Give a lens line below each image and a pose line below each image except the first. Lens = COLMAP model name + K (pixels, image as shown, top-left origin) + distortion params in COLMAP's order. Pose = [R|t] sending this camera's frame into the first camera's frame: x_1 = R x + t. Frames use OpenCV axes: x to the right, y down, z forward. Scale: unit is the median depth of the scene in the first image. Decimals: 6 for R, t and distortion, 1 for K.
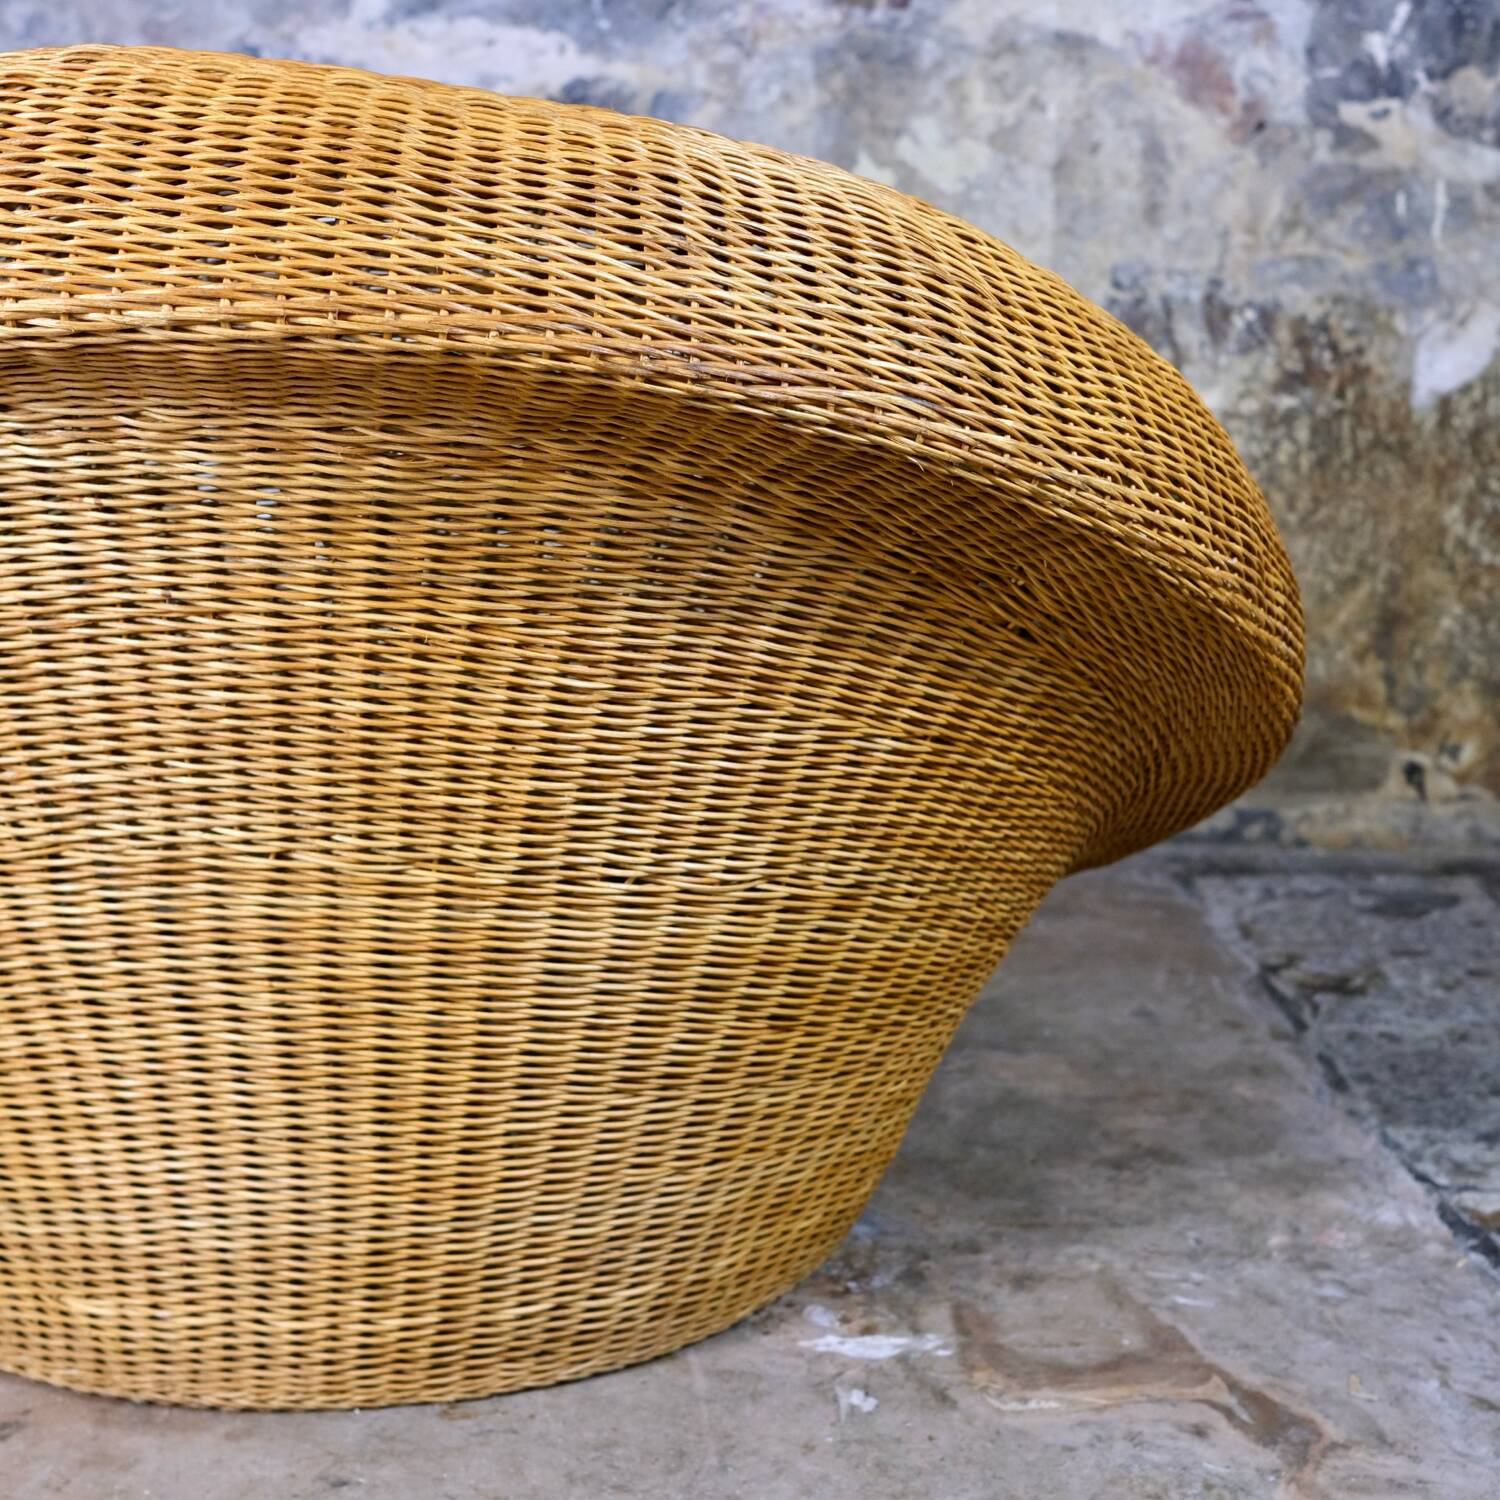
lens RADIAL K [[2129.5, 0, 750.0], [0, 2129.5, 750.0], [0, 0, 1]] dist [-0.069558, 0.146040]
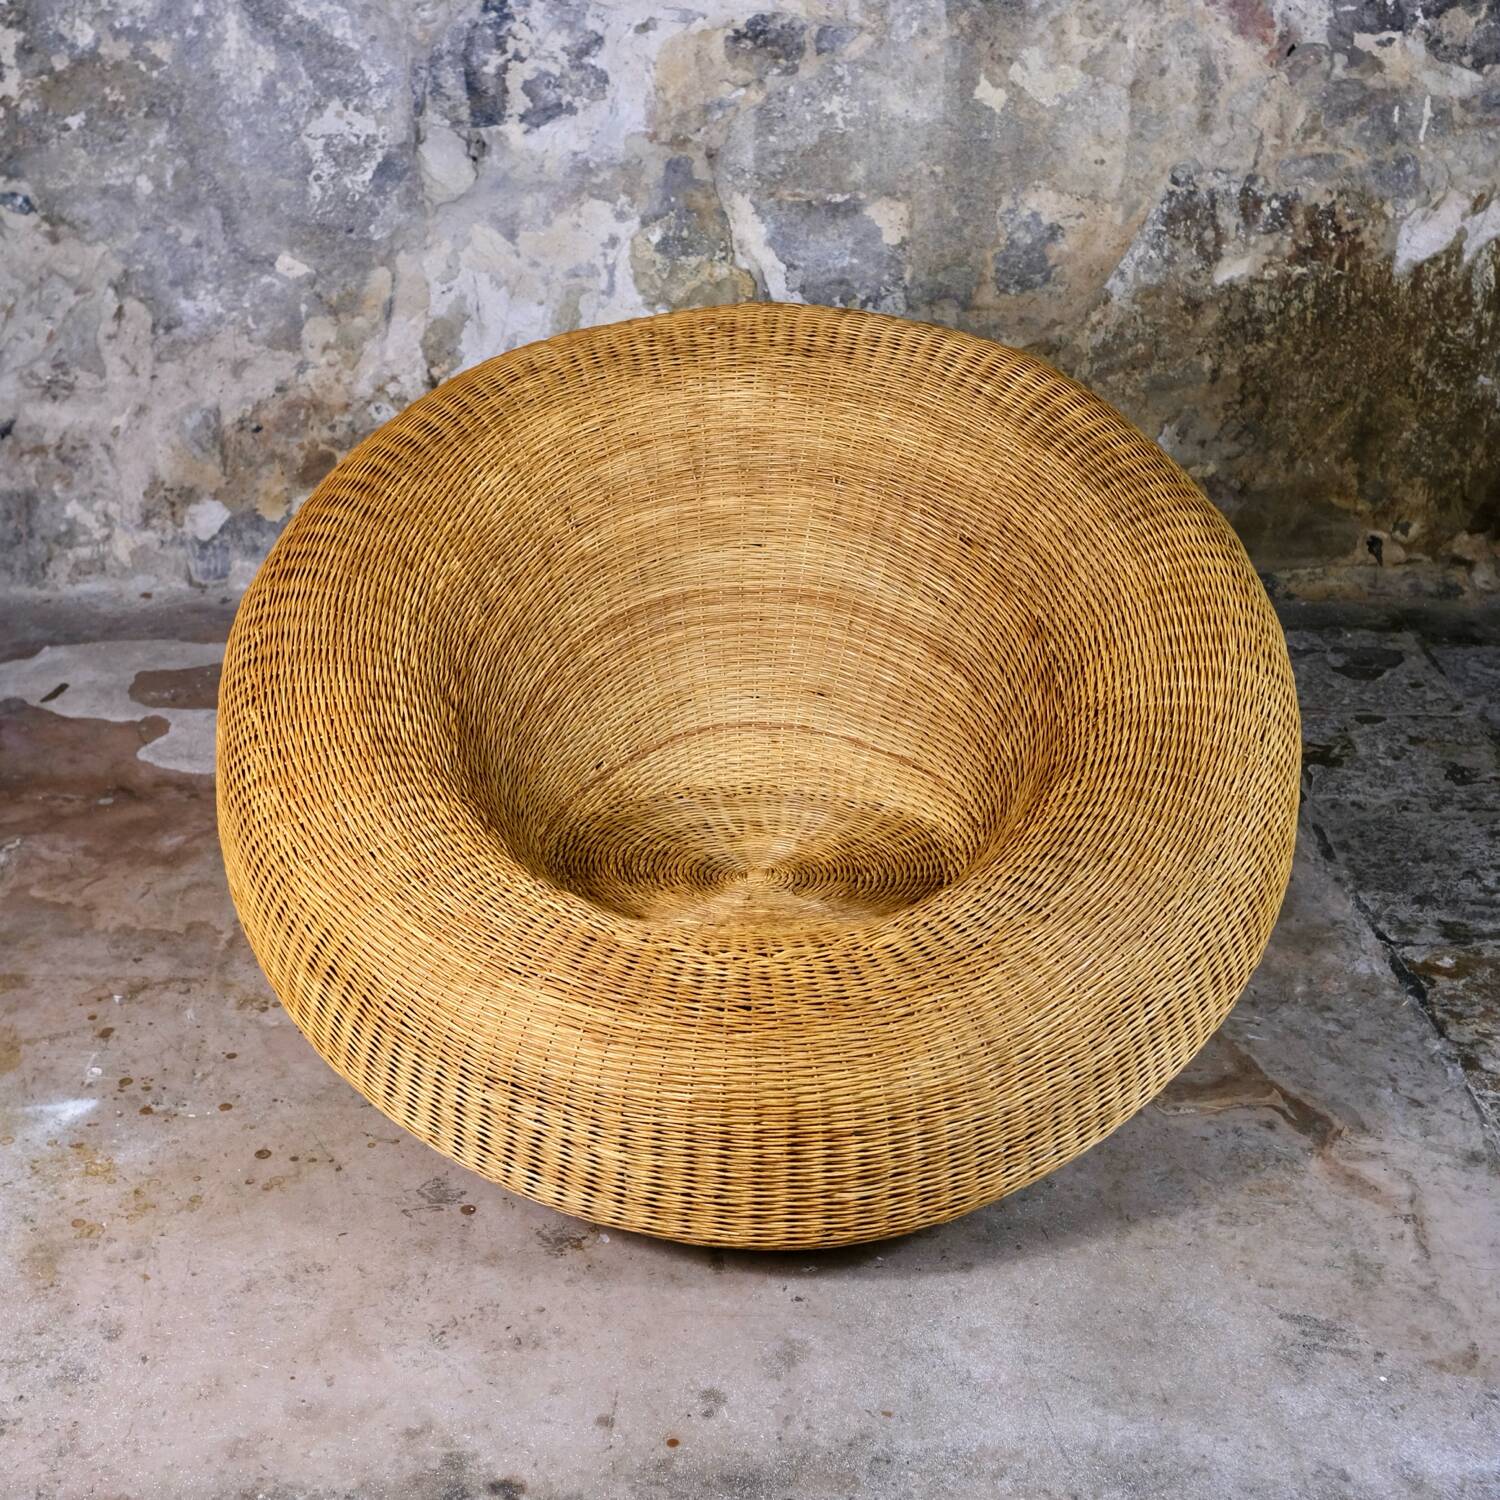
lens RADIAL K [[2128.6, 0, 747.8], [0, 2128.6, 756.5], [0, 0, 1]] dist [-0.069986, 0.145028]
pose [[0.998981, -0.020901, 0.039998, -0.148273], [0.009266, 0.962401, 0.271473, -0.235858], [-0.044168, -0.270826, 0.961615, -0.331046]]
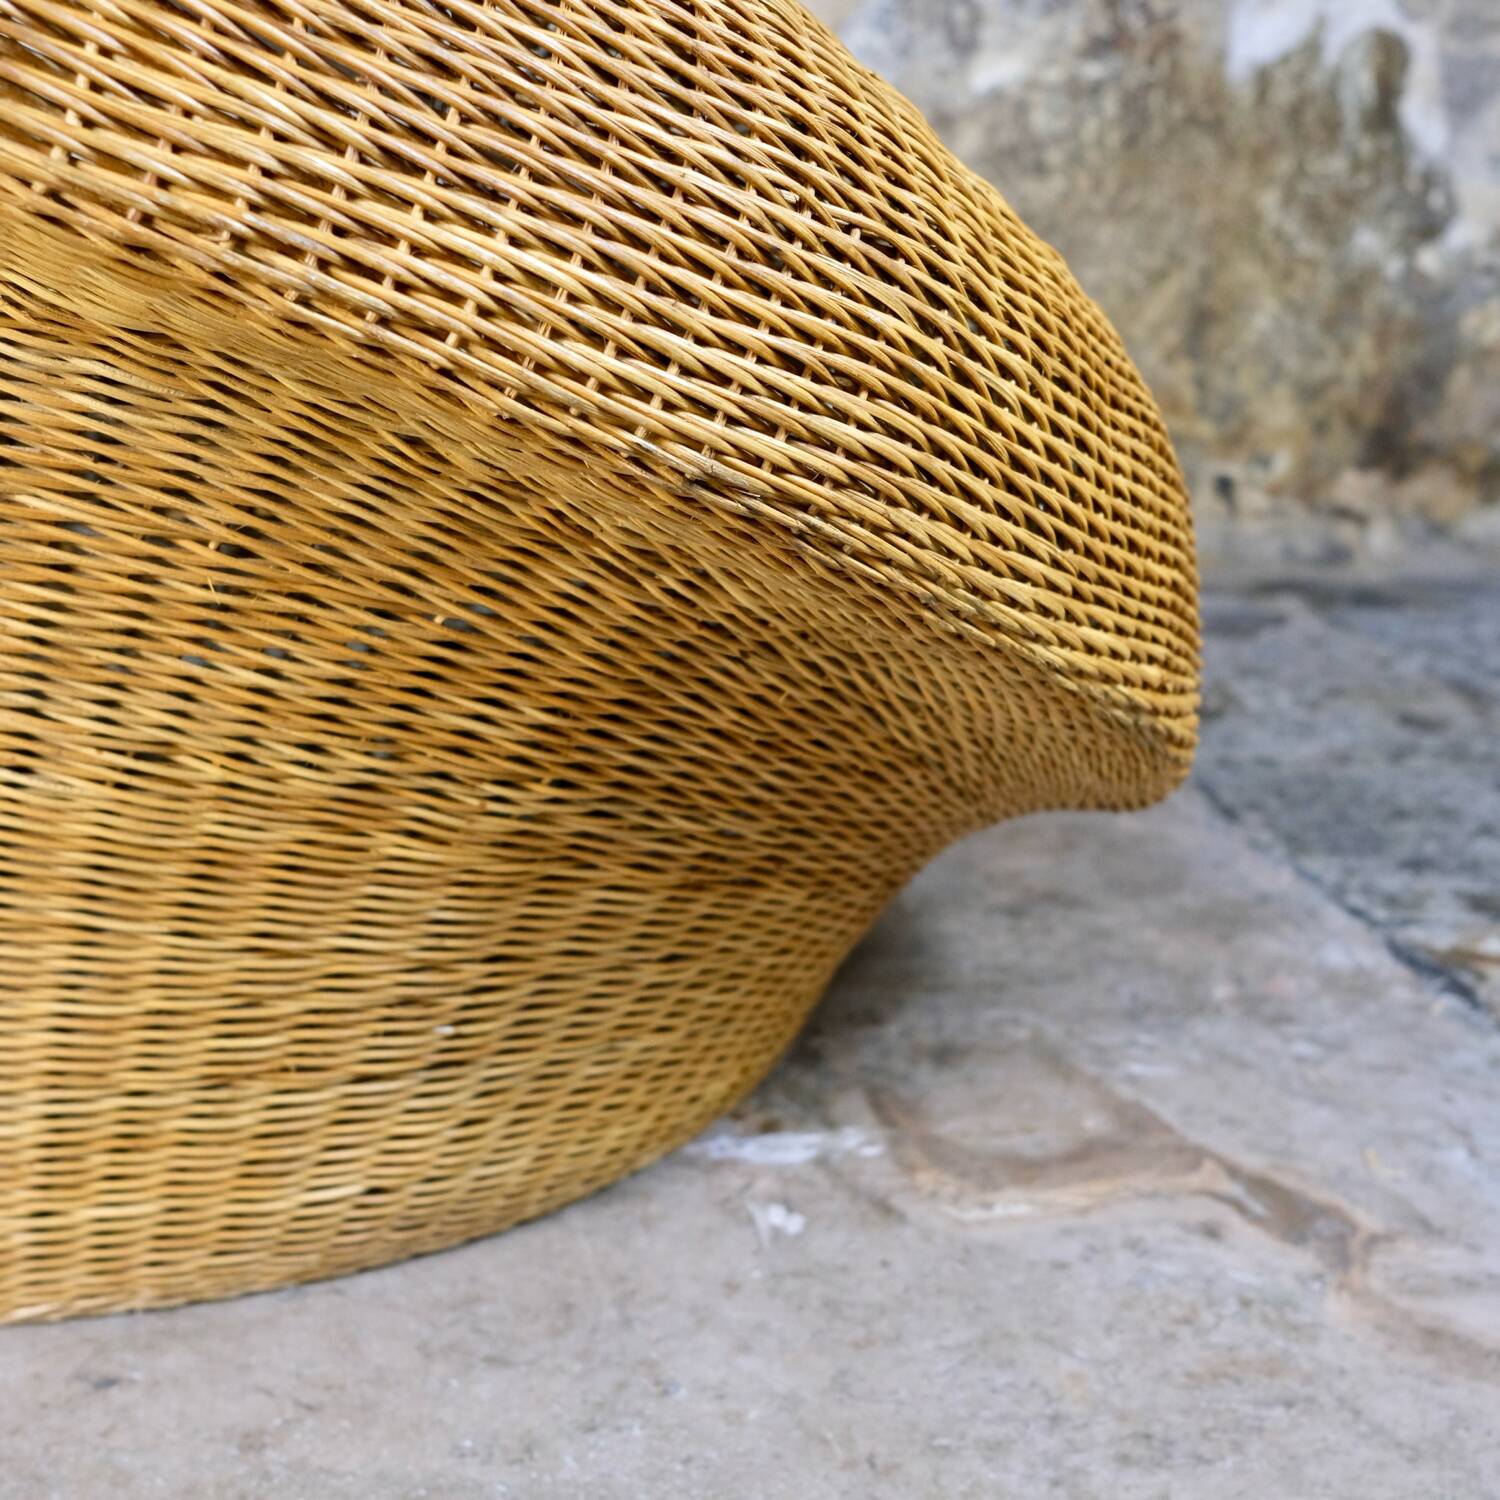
lens RADIAL K [[2129.5, 0, 750.0], [0, 2129.5, 750.0], [0, 0, 1]] dist [-0.069558, 0.146040]
pose [[0.988412, -0.032384, 0.148299, -0.032063], [0.016627, 0.994197, 0.106282, 0.023960], [-0.150880, -0.102585, 0.983215, 0.115360]]
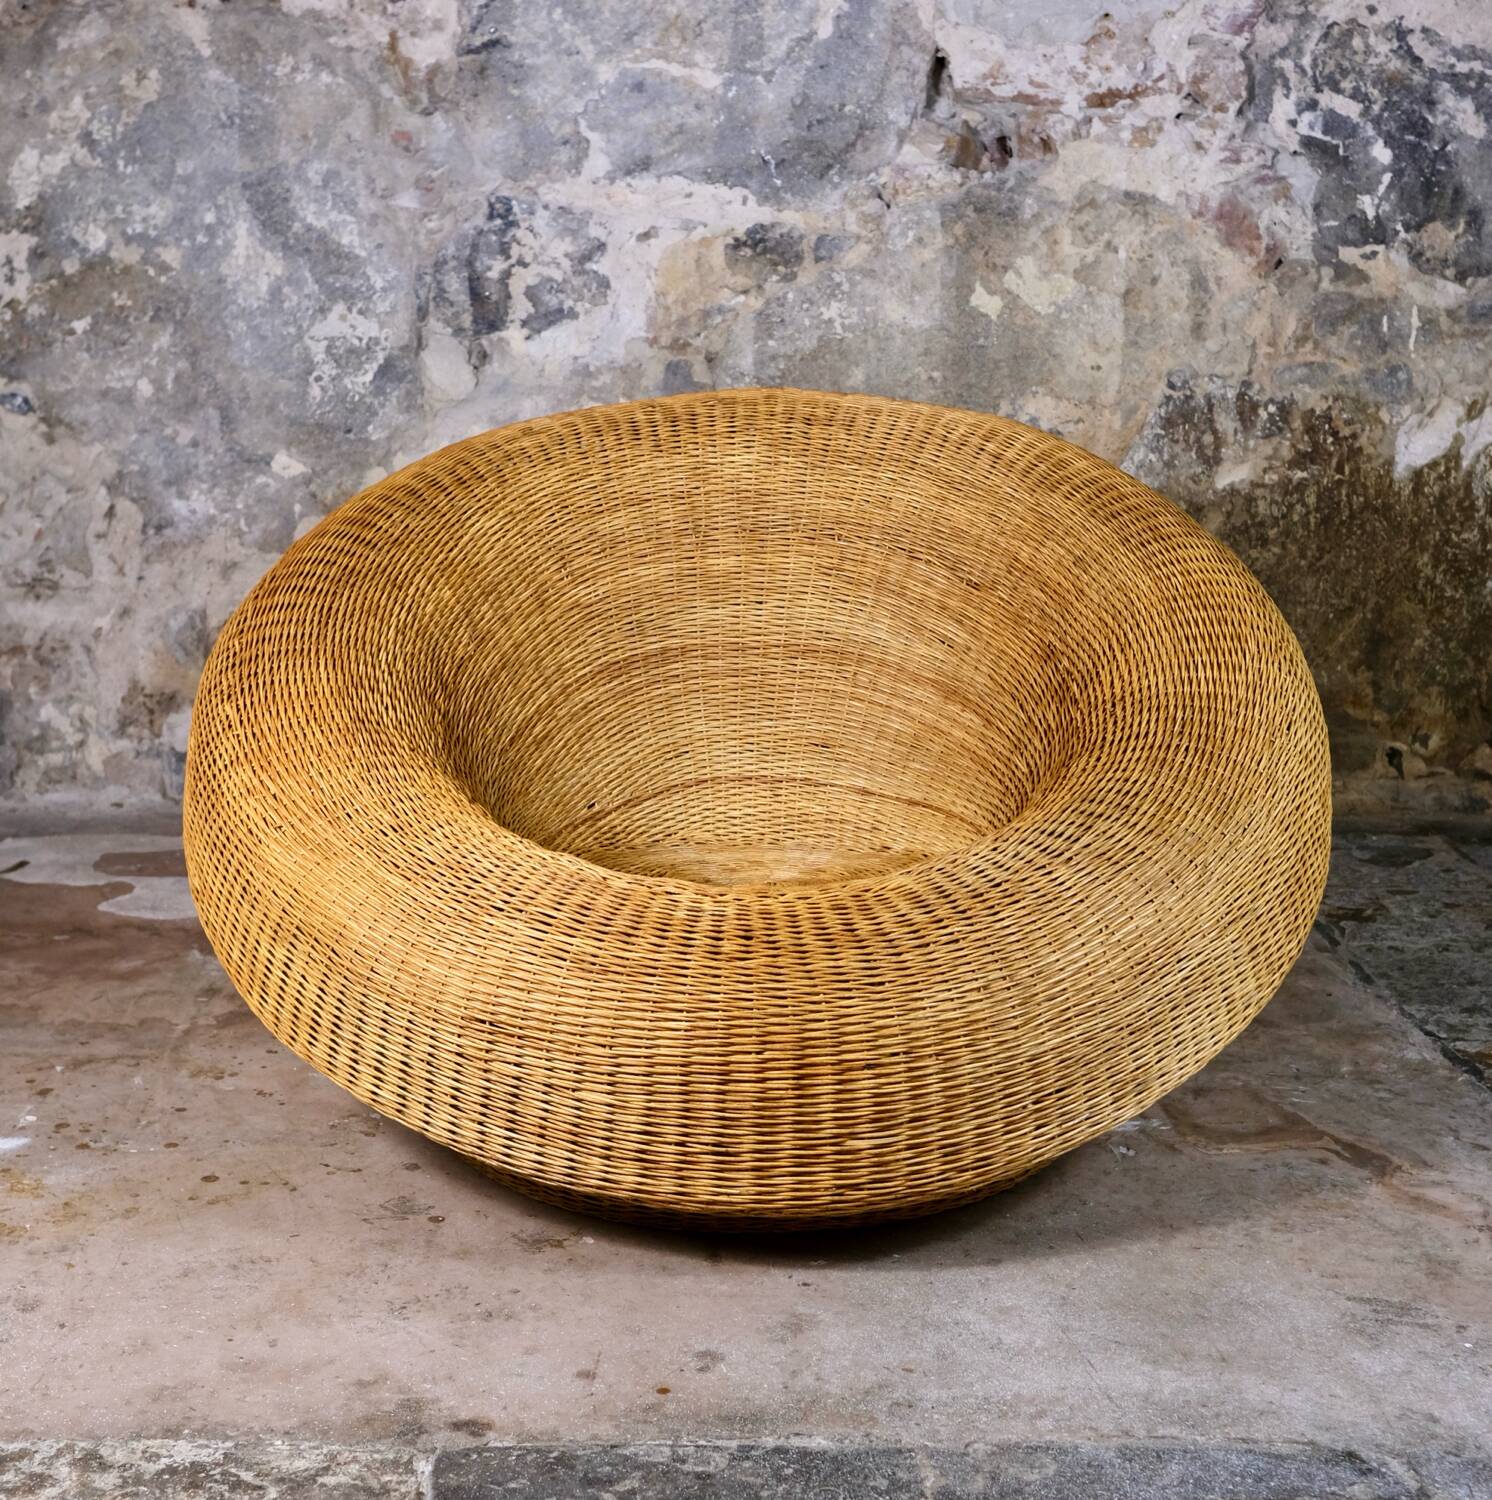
lens RADIAL K [[2215.1, 0, 771.9], [0, 2215.1, 745.2], [0, 0, 1]] dist [-0.068141, 0.127804]
pose [[0.998351, -0.008723, 0.056741, -0.152928], [0.007531, 0.999747, 0.021182, -0.028742], [-0.056911, -0.020720, 0.998164, -0.350740]]
